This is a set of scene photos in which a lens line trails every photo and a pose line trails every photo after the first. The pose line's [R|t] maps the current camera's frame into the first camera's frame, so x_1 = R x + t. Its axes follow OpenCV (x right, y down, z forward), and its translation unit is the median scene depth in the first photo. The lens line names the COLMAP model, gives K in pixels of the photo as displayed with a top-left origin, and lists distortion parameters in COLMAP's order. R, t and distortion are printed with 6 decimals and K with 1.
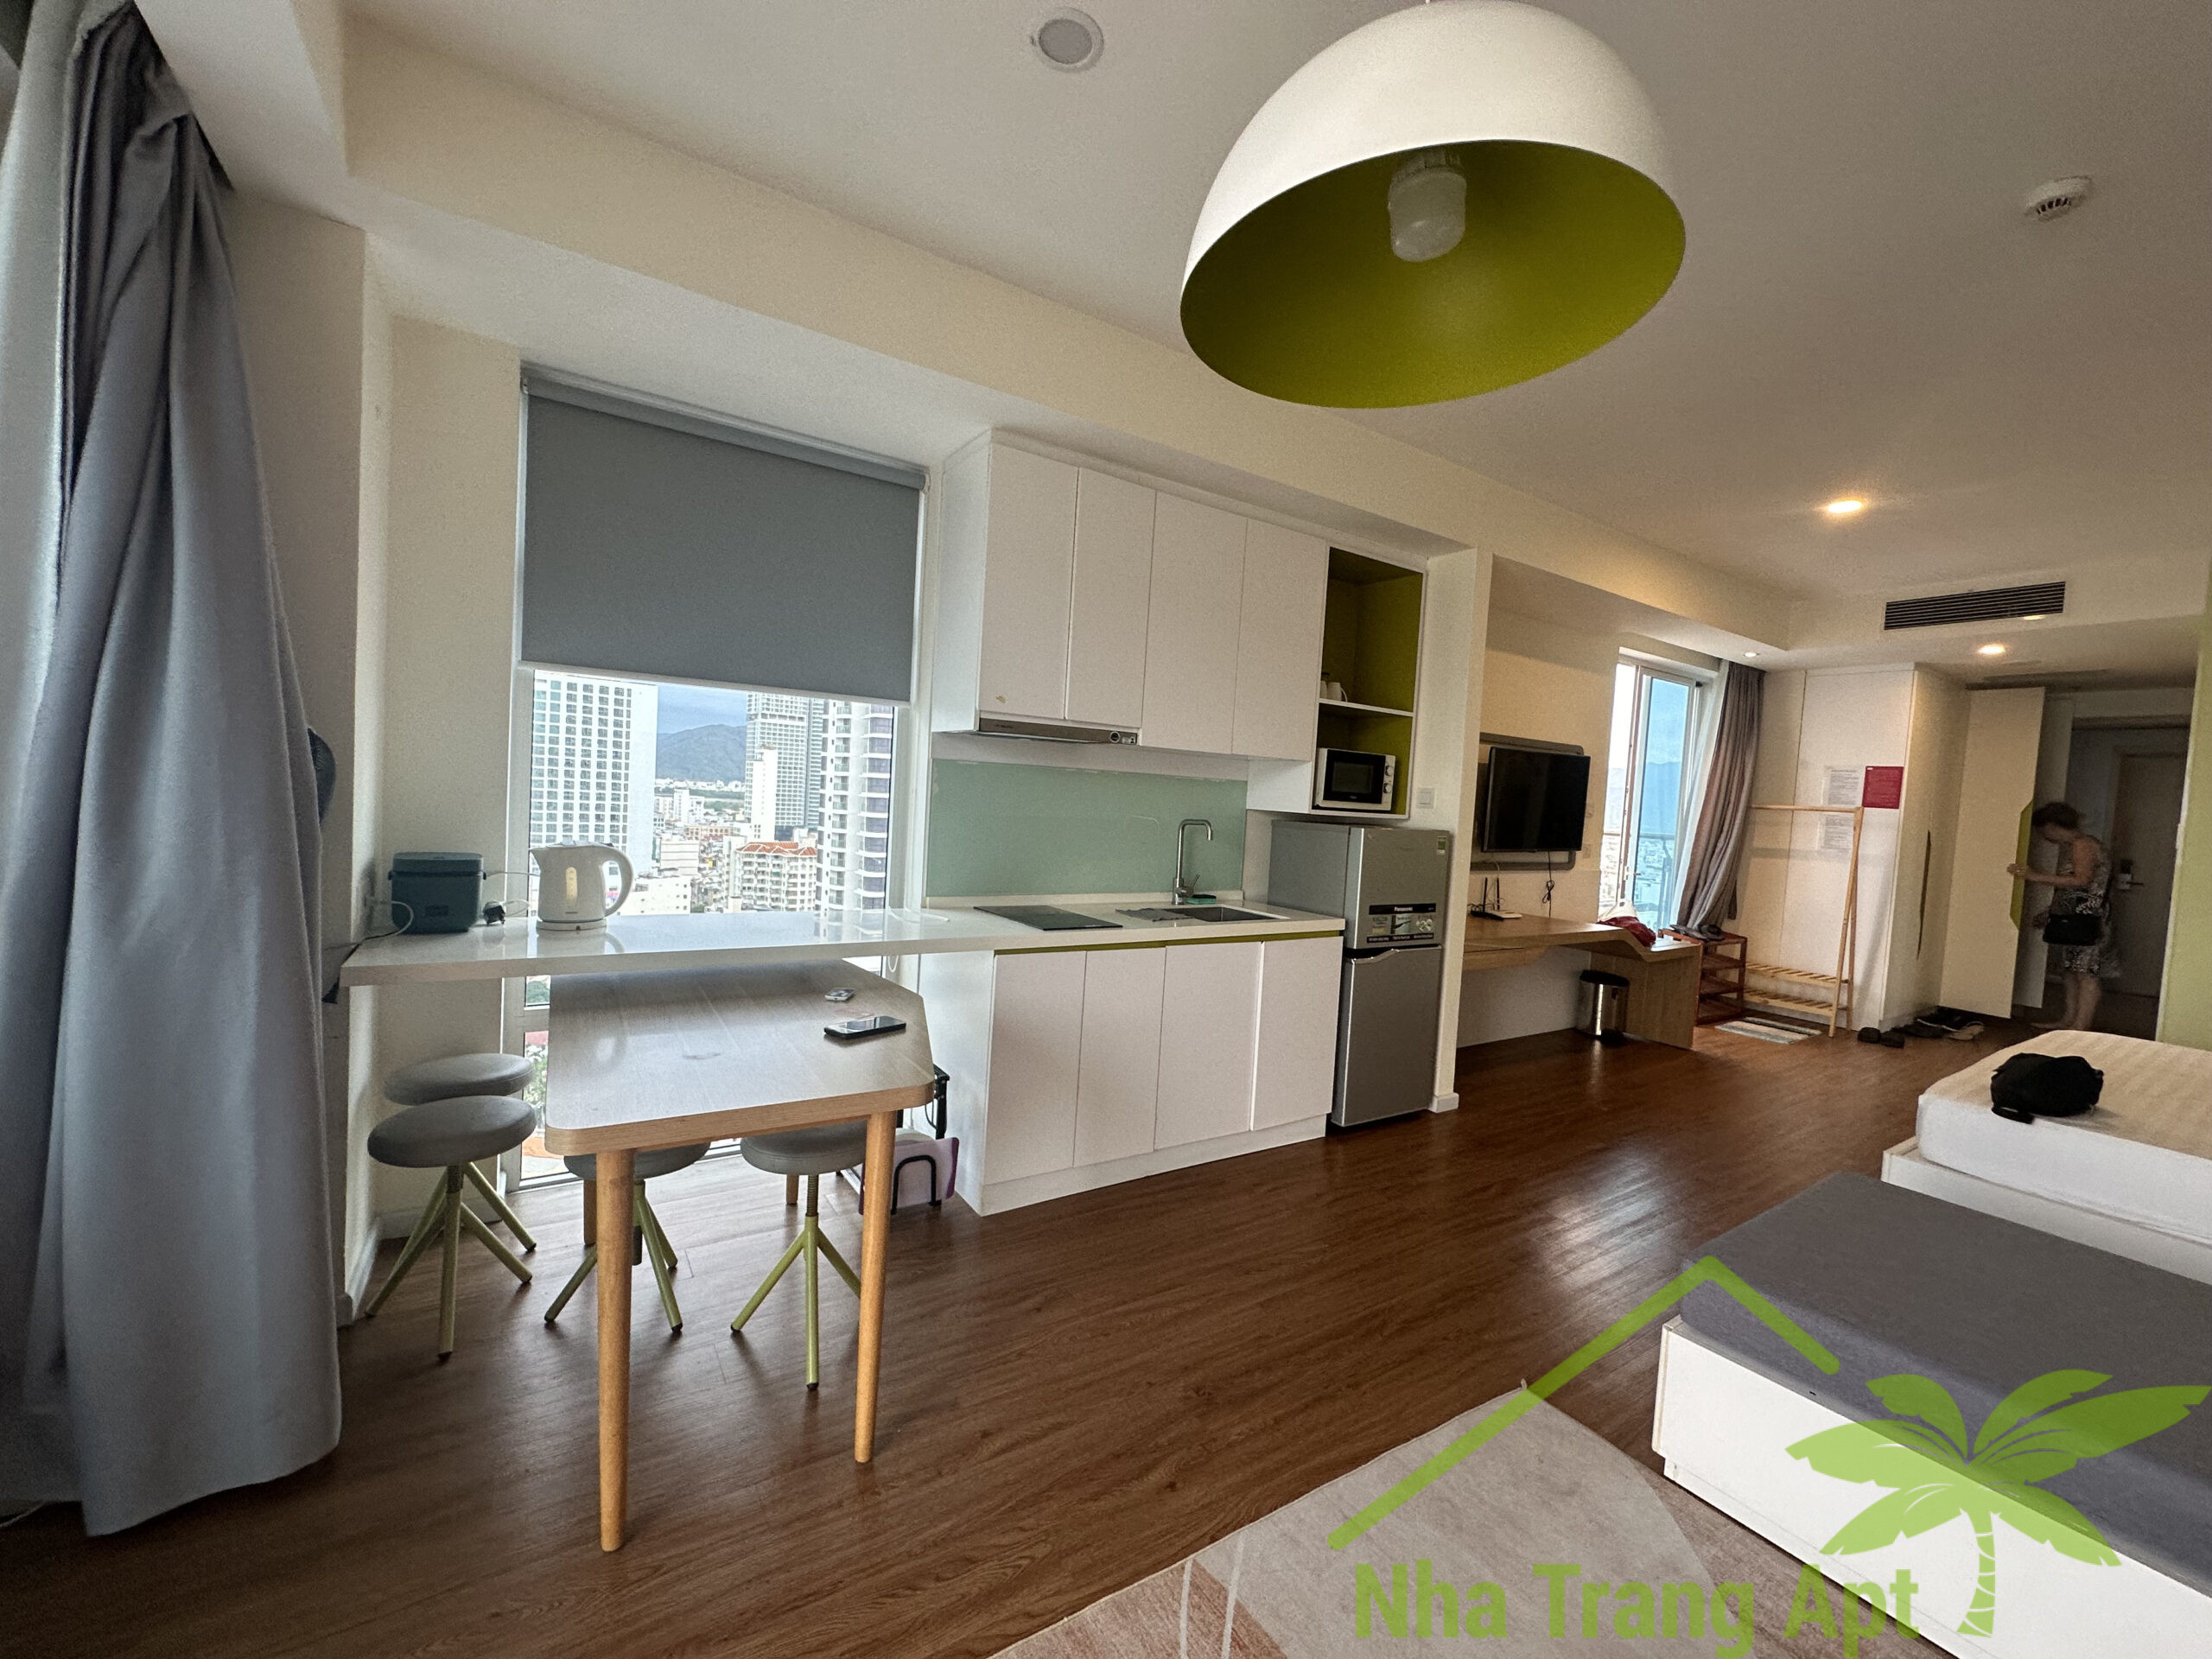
lens RADIAL K [[884.7, 0, 1101.7], [0, 884.7, 831.9], [0, 0, 1]] dist [-0.002517, -0.000396]
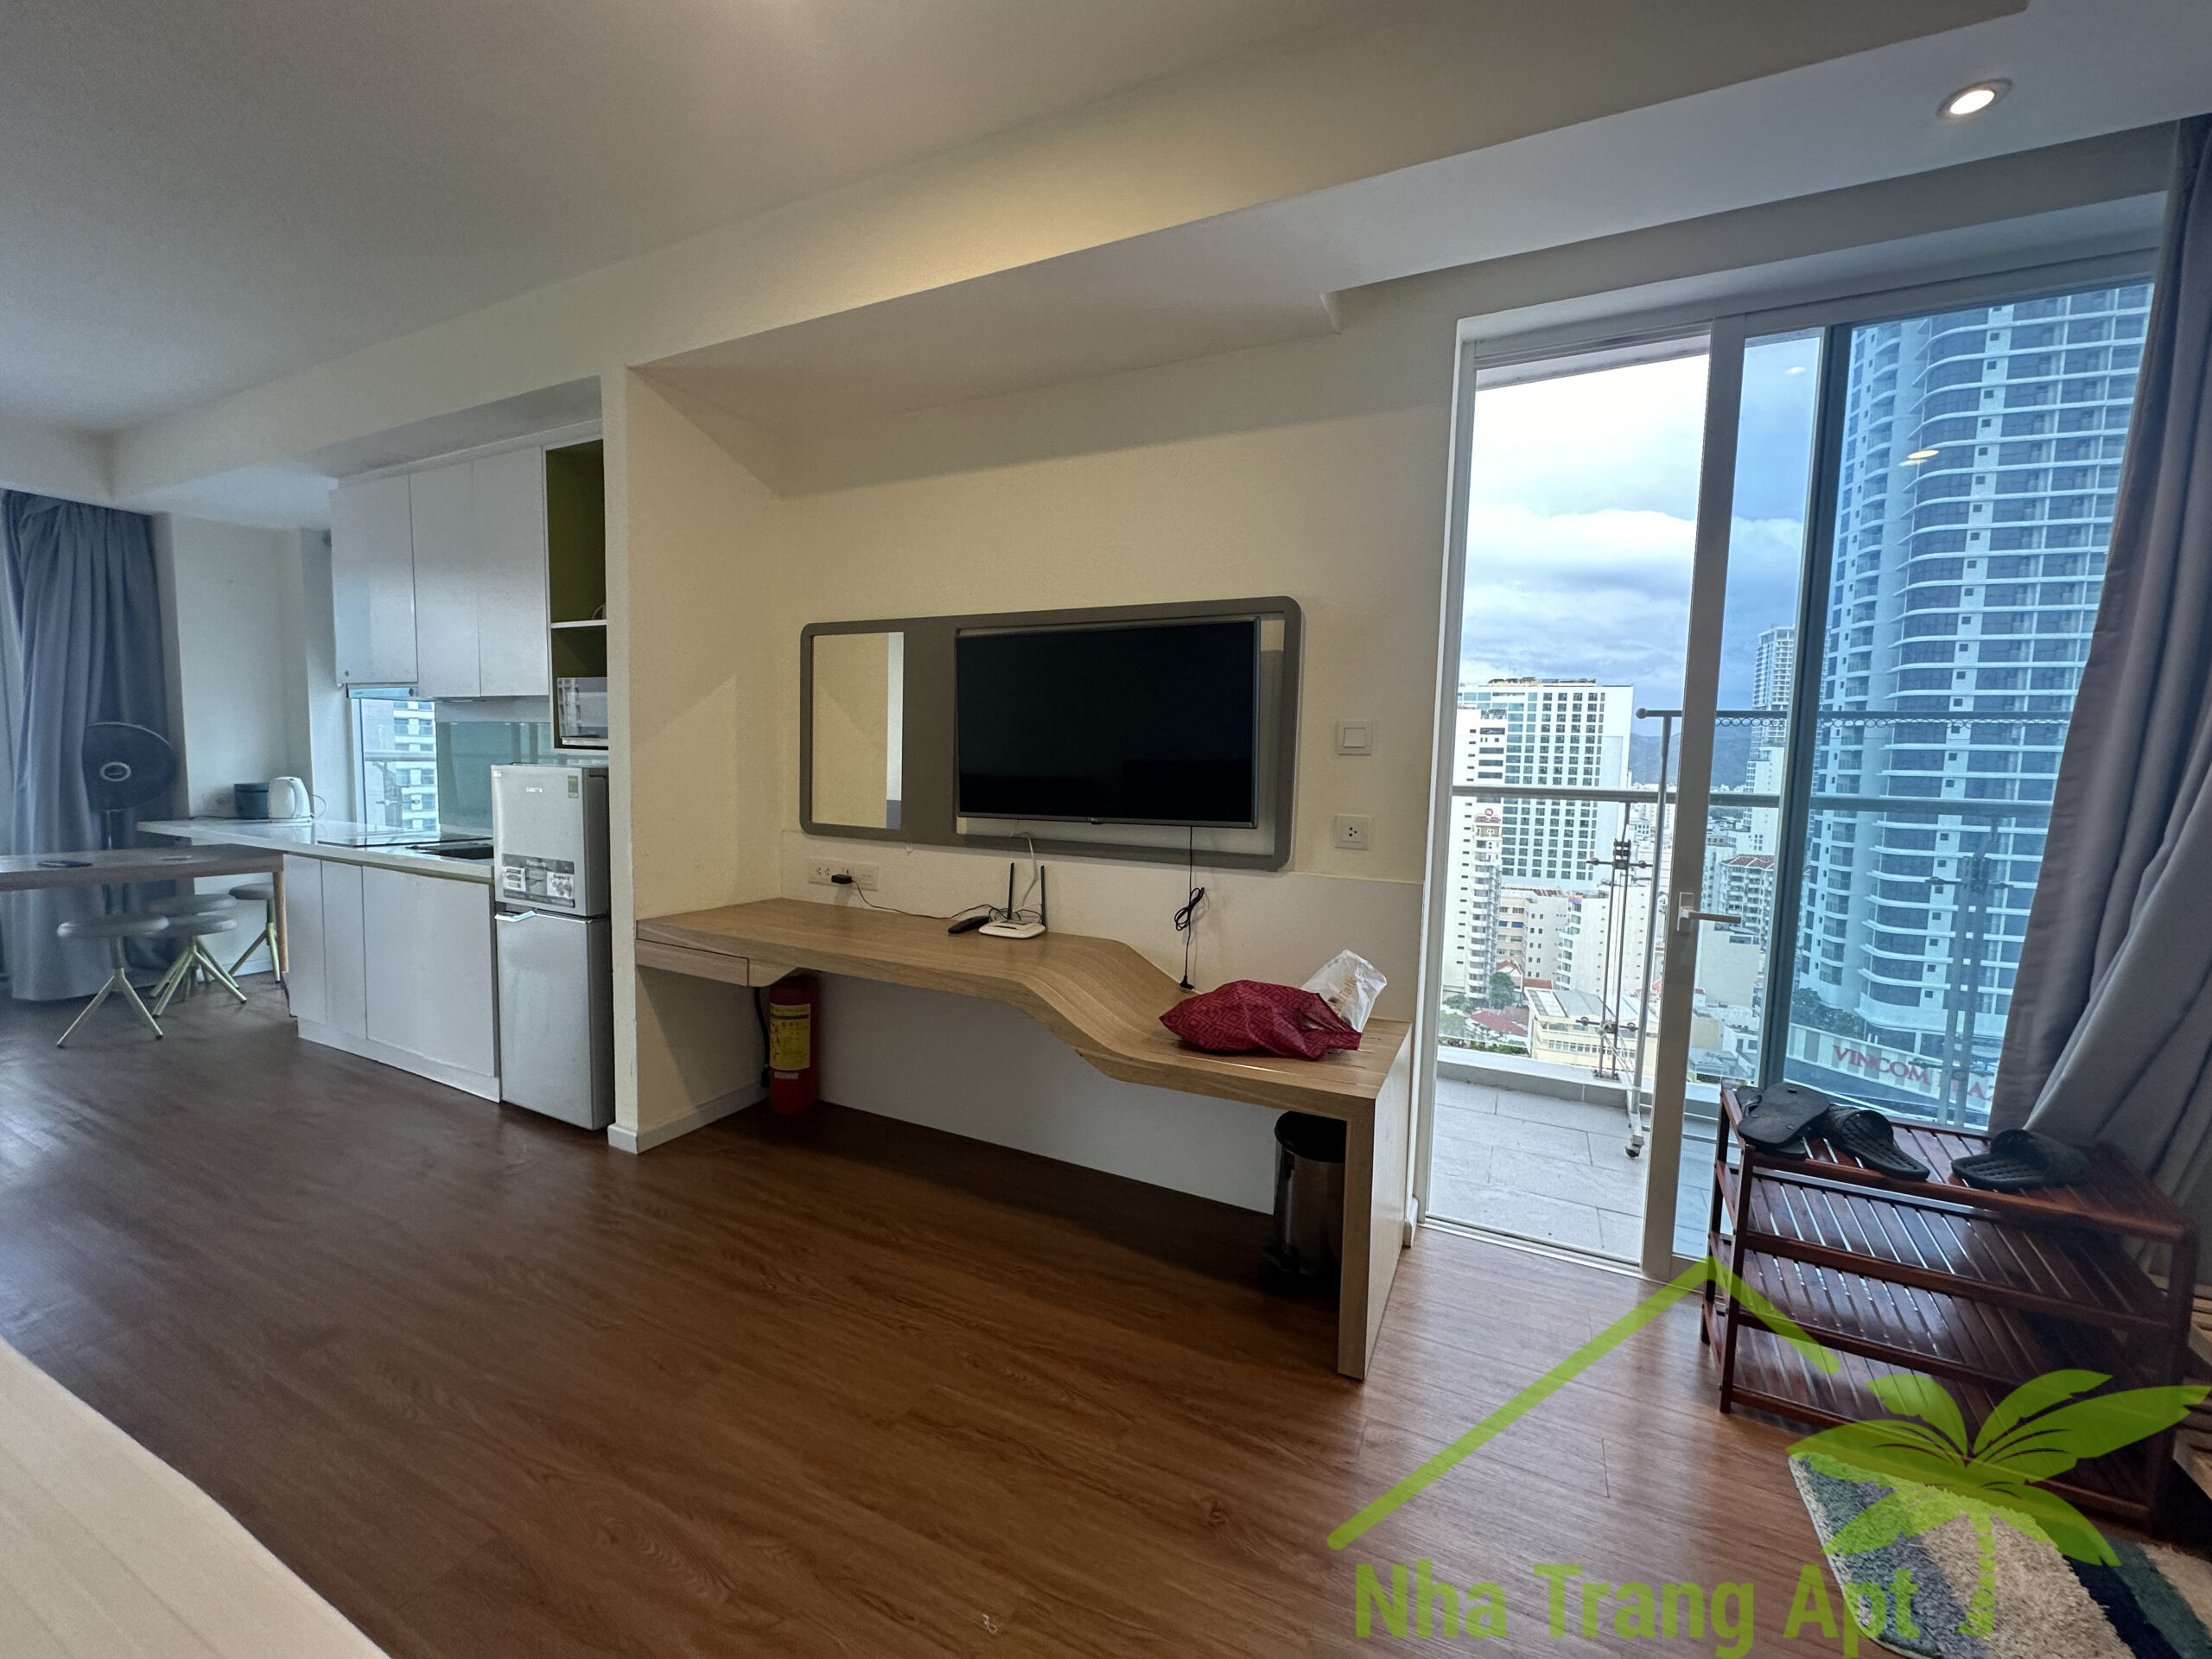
lens RADIAL K [[880.9, 0, 1106.4], [0, 880.9, 830.1], [0, 0, 1]] dist [-0.002425, -0.000153]
pose [[0.519572, 0.026619, -0.854012, 1.246924], [-0.034377, 0.999357, 0.010234, 0.028492], [0.853735, 0.024040, 0.520152, 0.976519]]
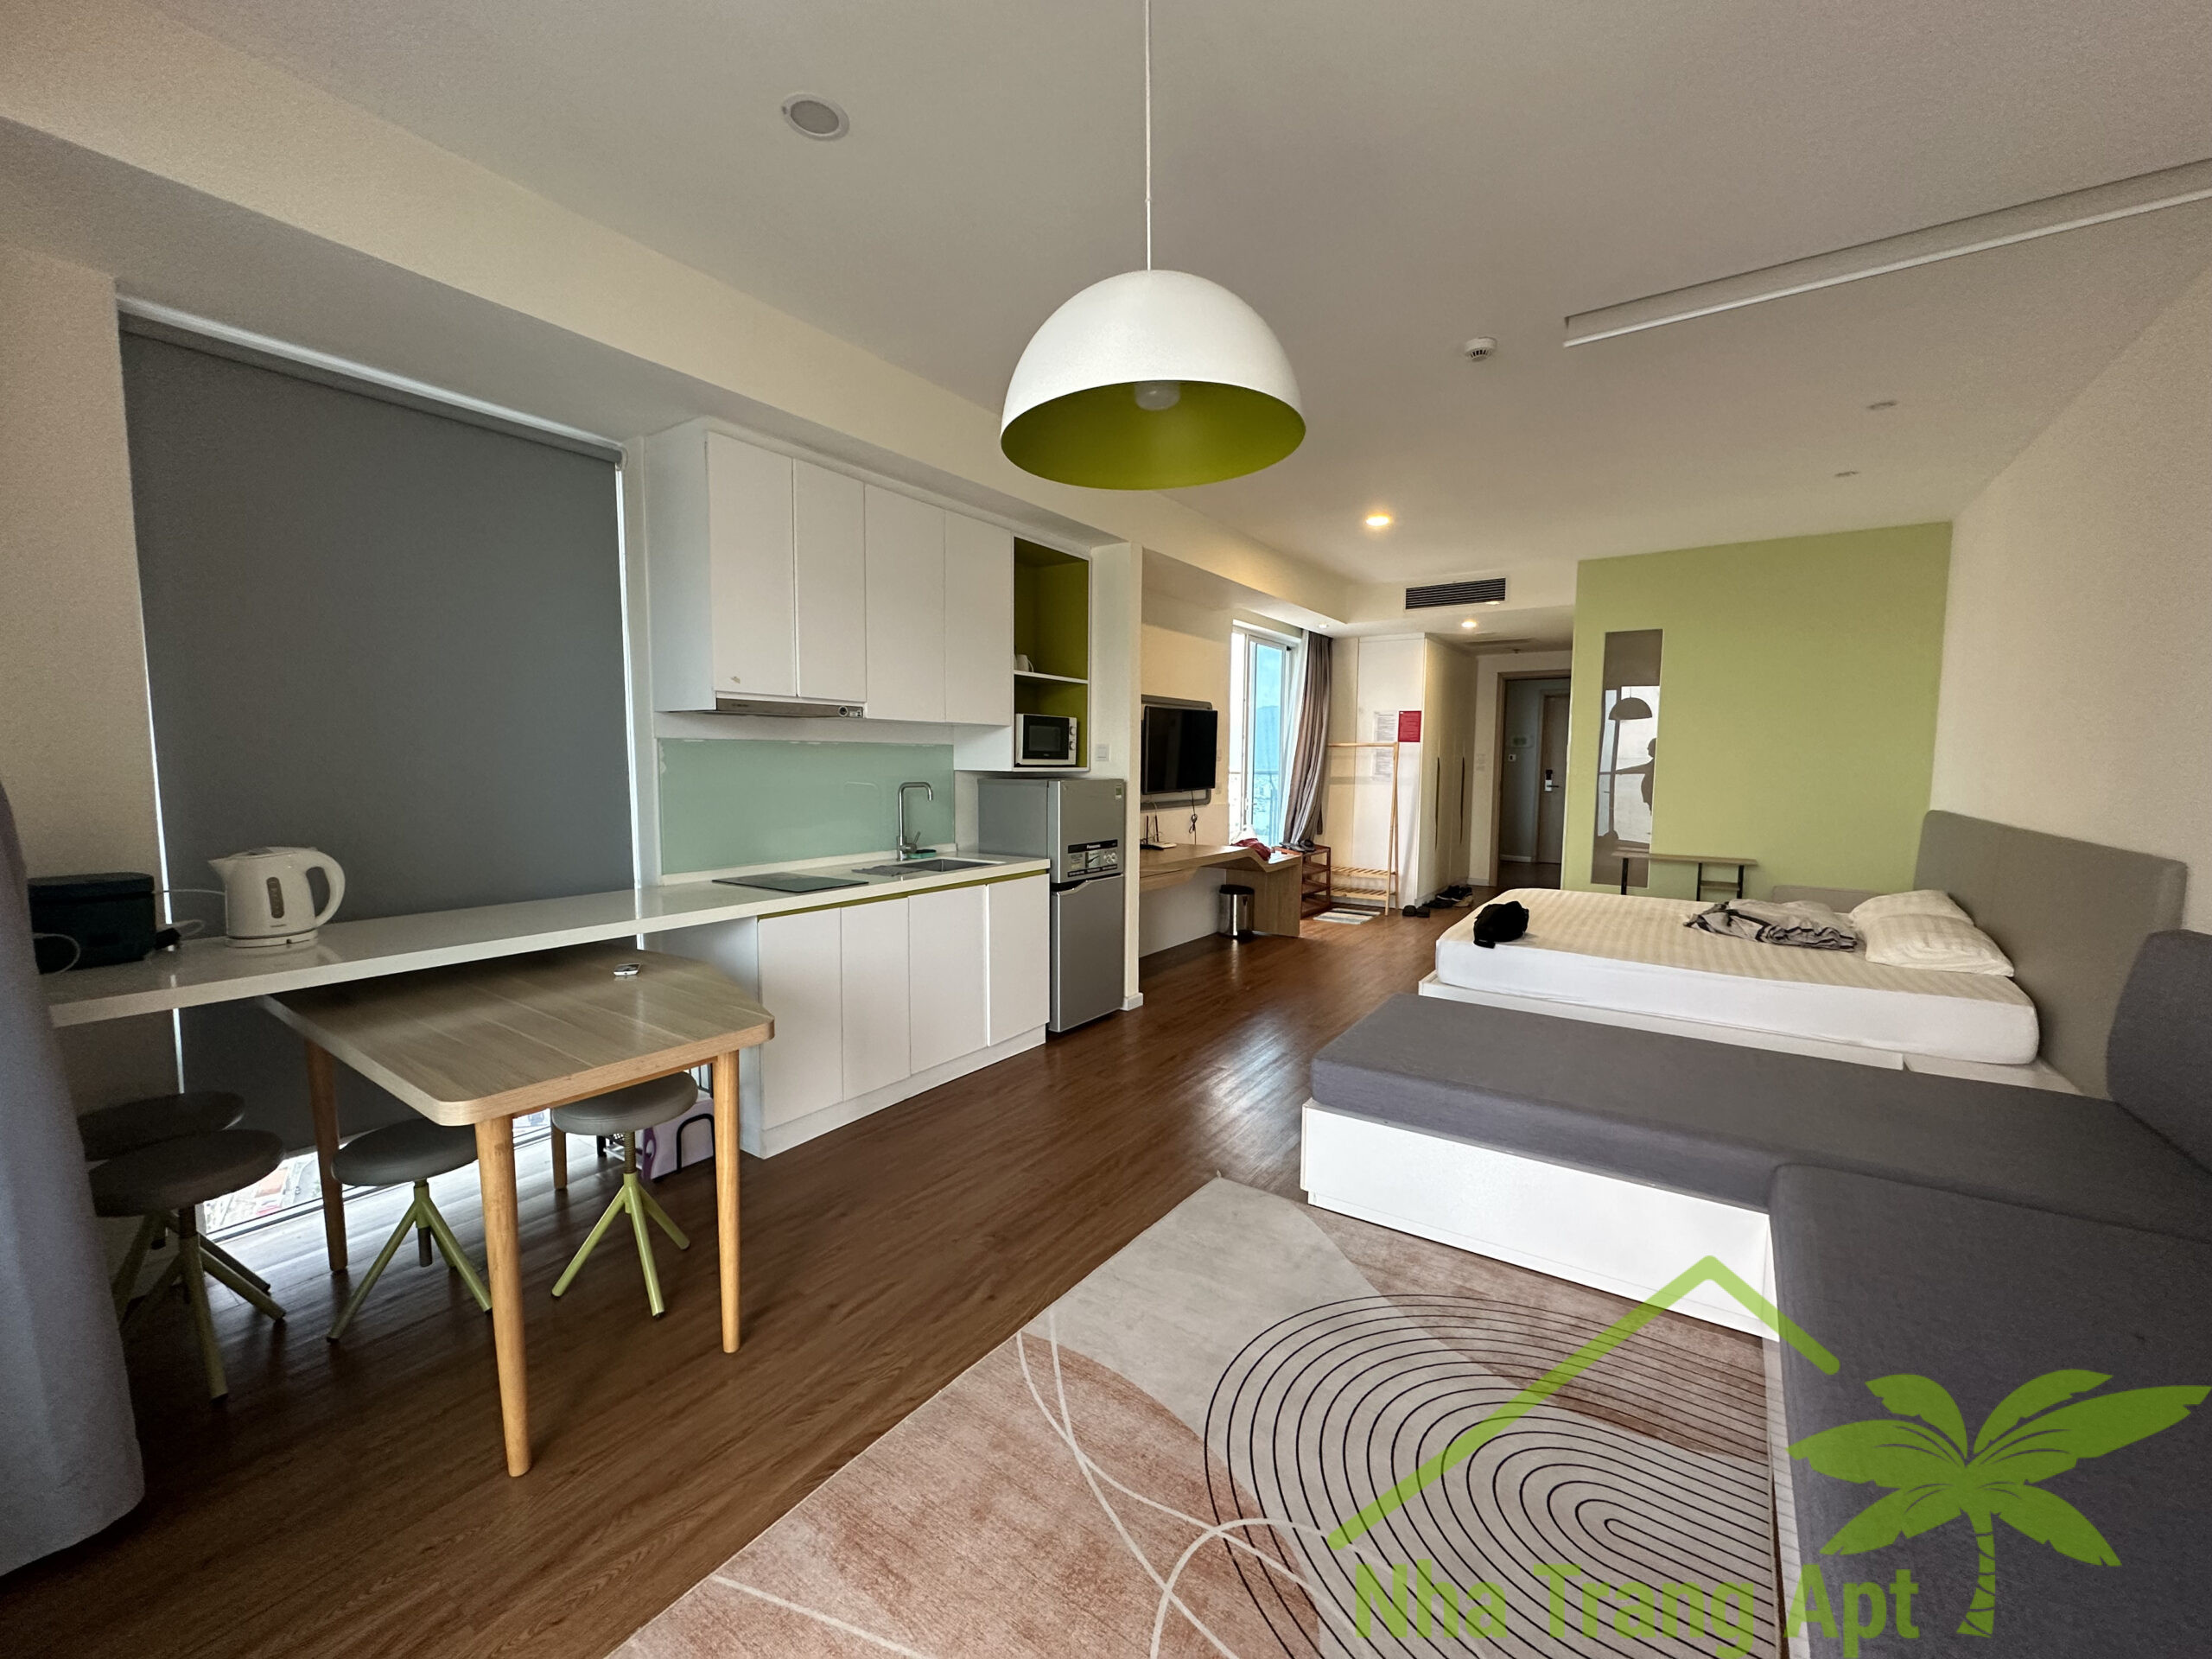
lens RADIAL K [[884.7, 0, 1101.7], [0, 884.7, 831.9], [0, 0, 1]] dist [-0.002517, -0.000396]
pose [[0.924613, -0.081527, 0.372081, -0.088718], [0.062884, 0.996094, 0.061990, -0.005756], [-0.375681, -0.033919, 0.926128, -0.108515]]
